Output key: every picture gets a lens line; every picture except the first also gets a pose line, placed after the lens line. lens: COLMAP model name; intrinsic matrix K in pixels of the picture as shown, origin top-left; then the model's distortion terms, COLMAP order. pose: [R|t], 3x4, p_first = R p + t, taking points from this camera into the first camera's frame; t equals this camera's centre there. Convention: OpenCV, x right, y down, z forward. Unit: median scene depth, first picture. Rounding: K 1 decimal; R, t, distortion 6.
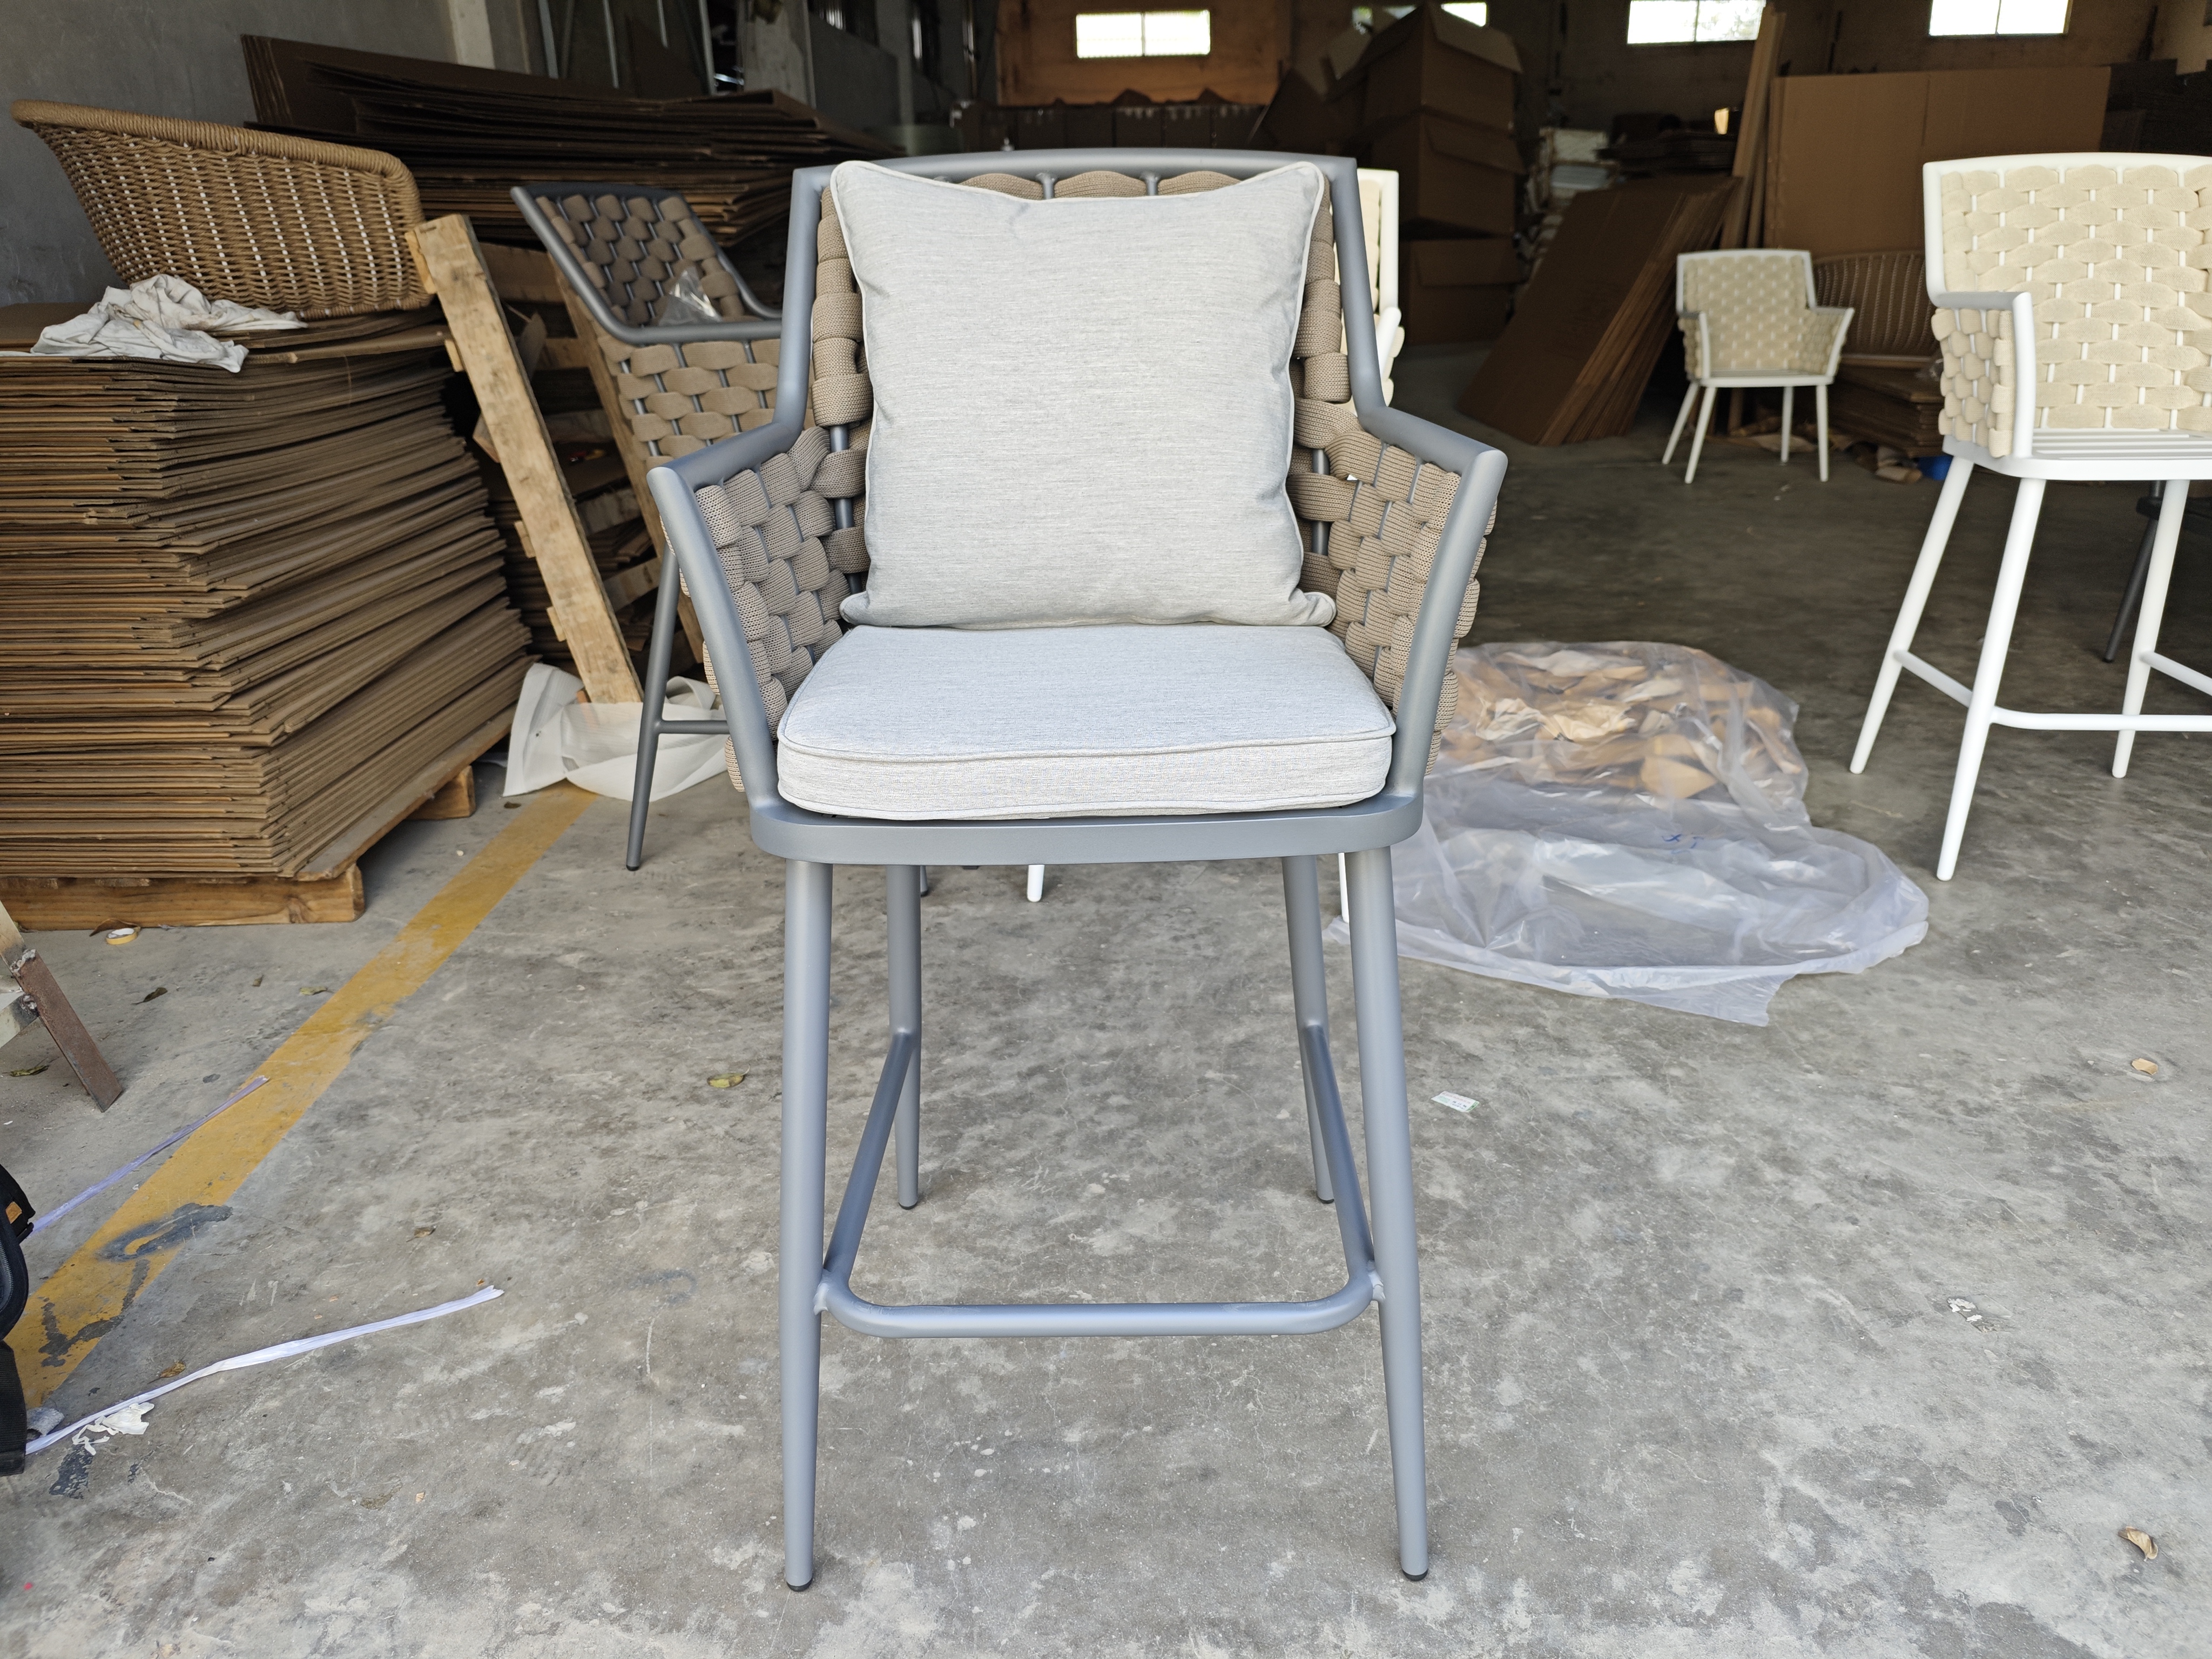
lens RADIAL K [[1571.4, 0, 1113.1], [0, 1571.4, 825.3], [0, 0, 1]] dist [-0.001053, -0.005998]
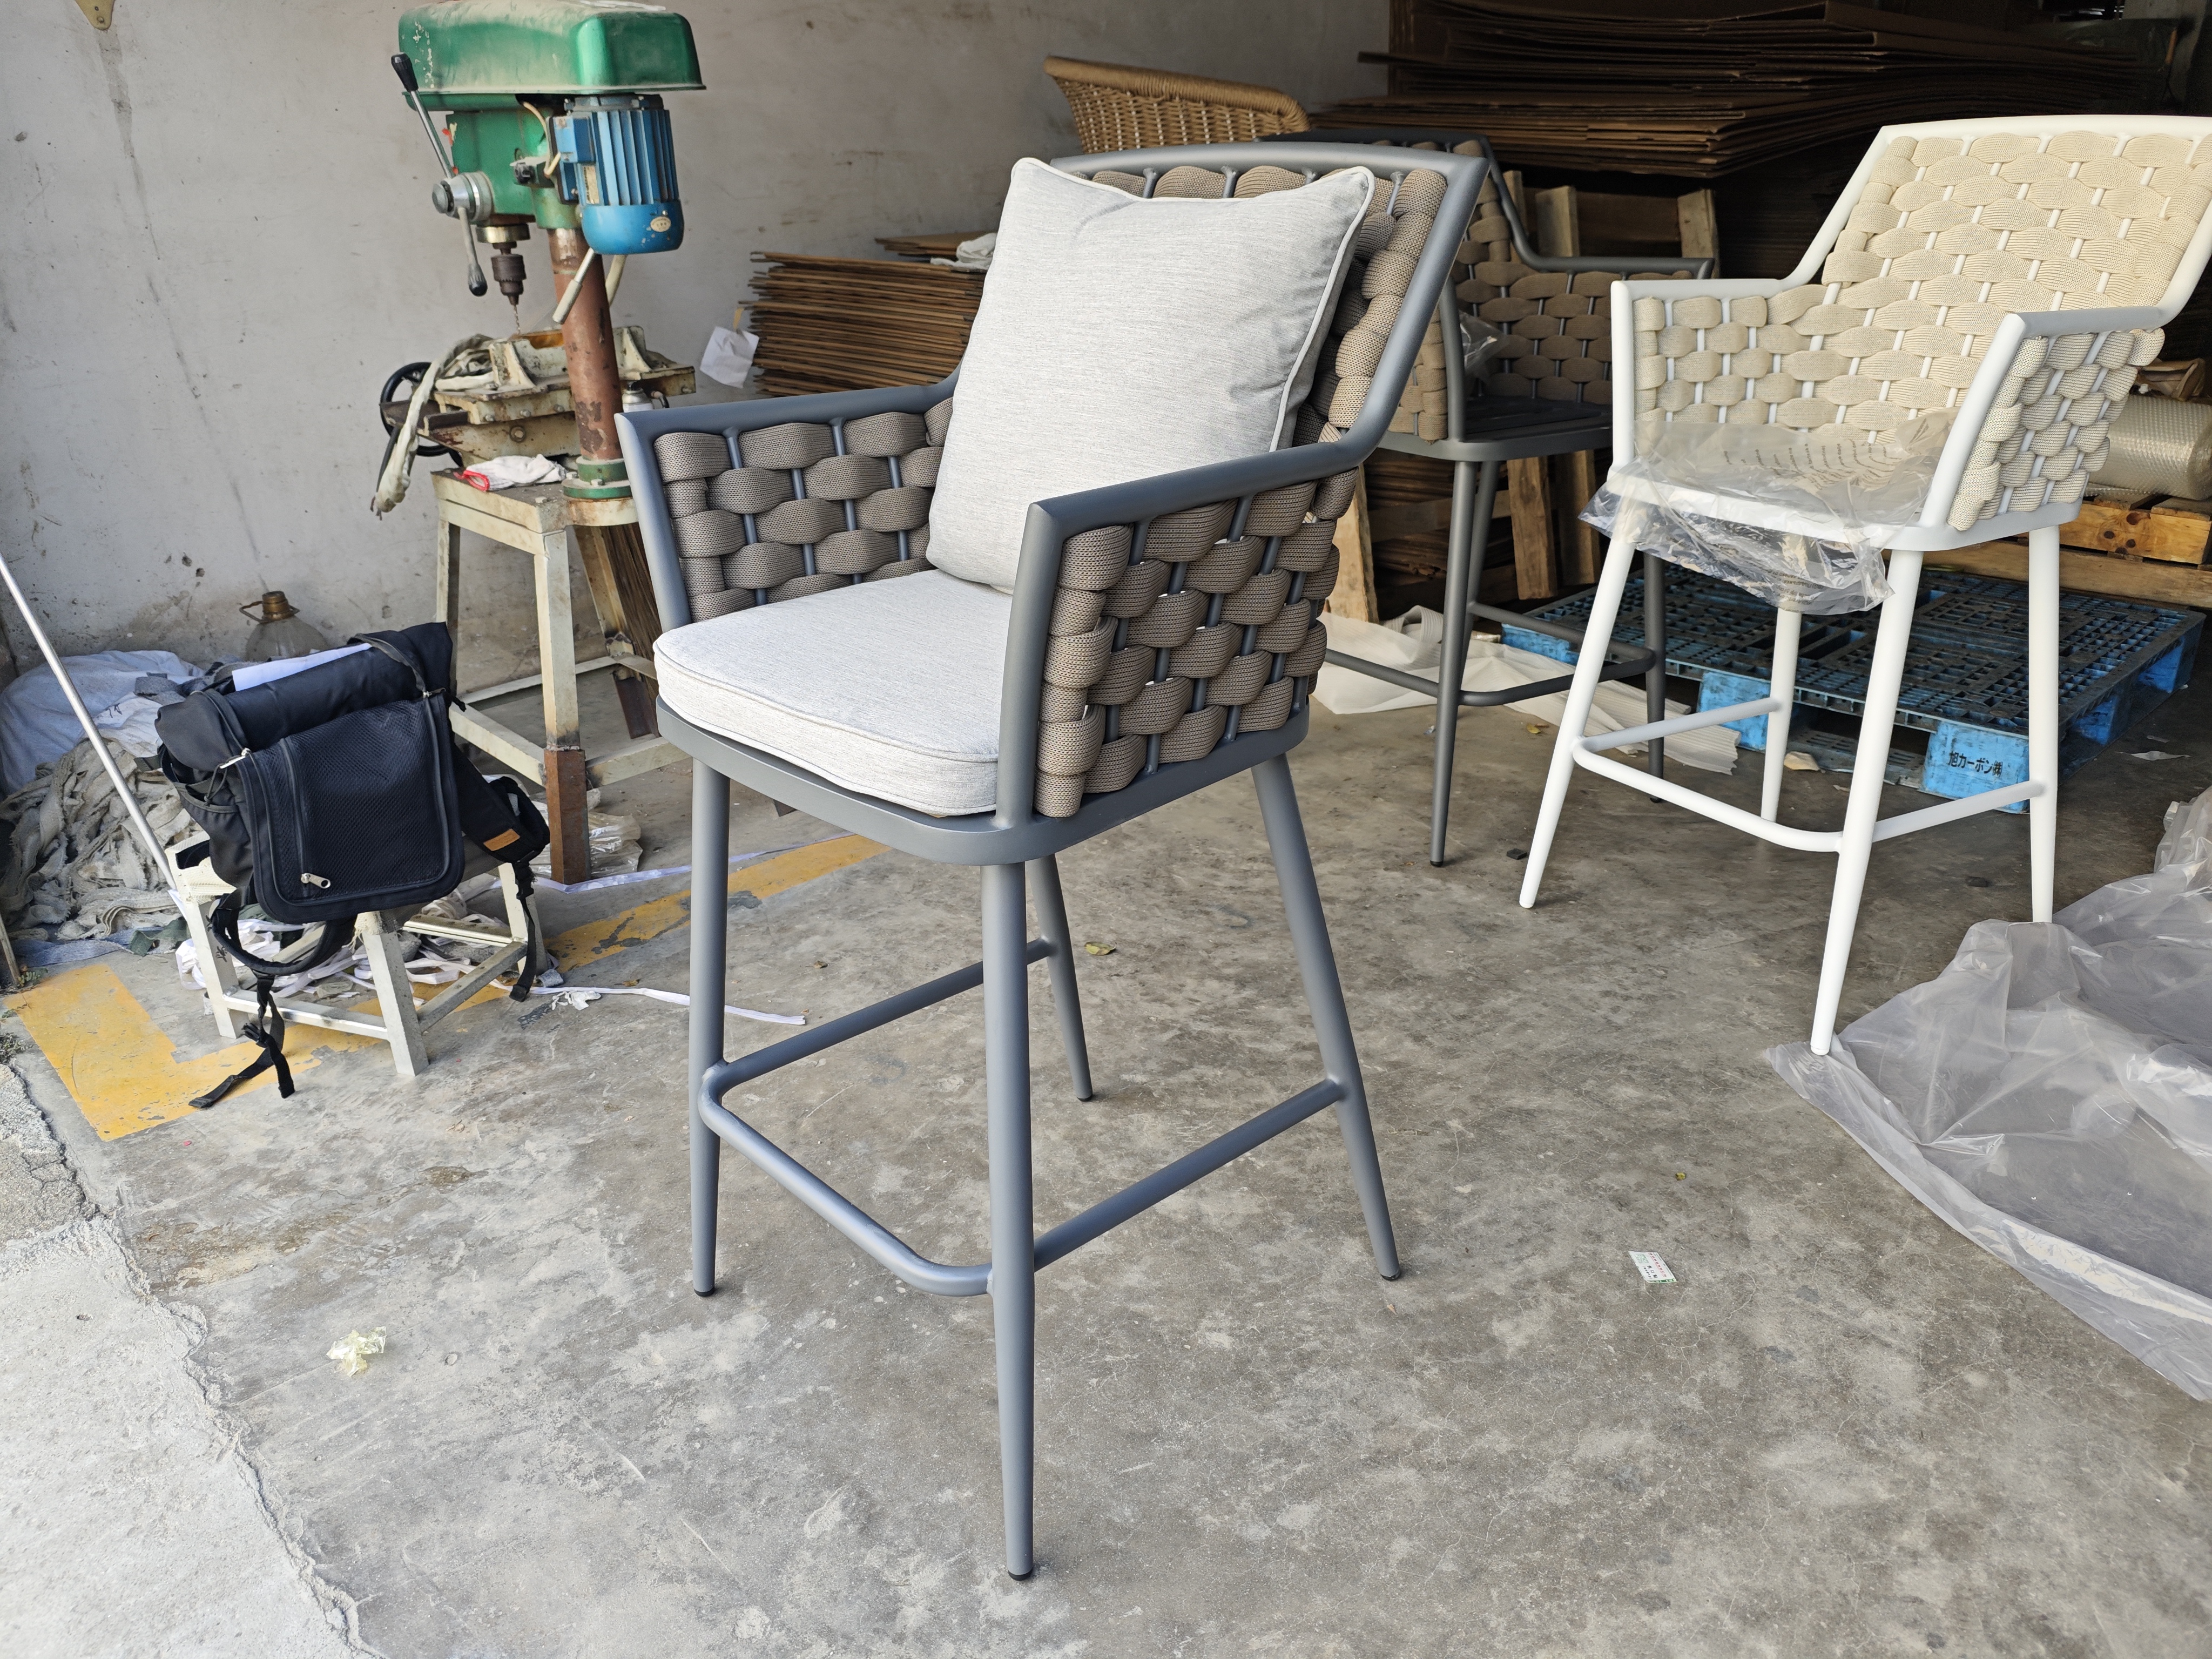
lens RADIAL K [[1571.4, 0, 1112.1], [0, 1571.4, 831.2], [0, 0, 1]] dist [-0.001053, -0.005998]
pose [[0.698331, 0.297163, -0.651174, 0.591077], [-0.256456, 0.953225, 0.159975, -0.129540], [0.668254, 0.055282, 0.741876, 0.194750]]
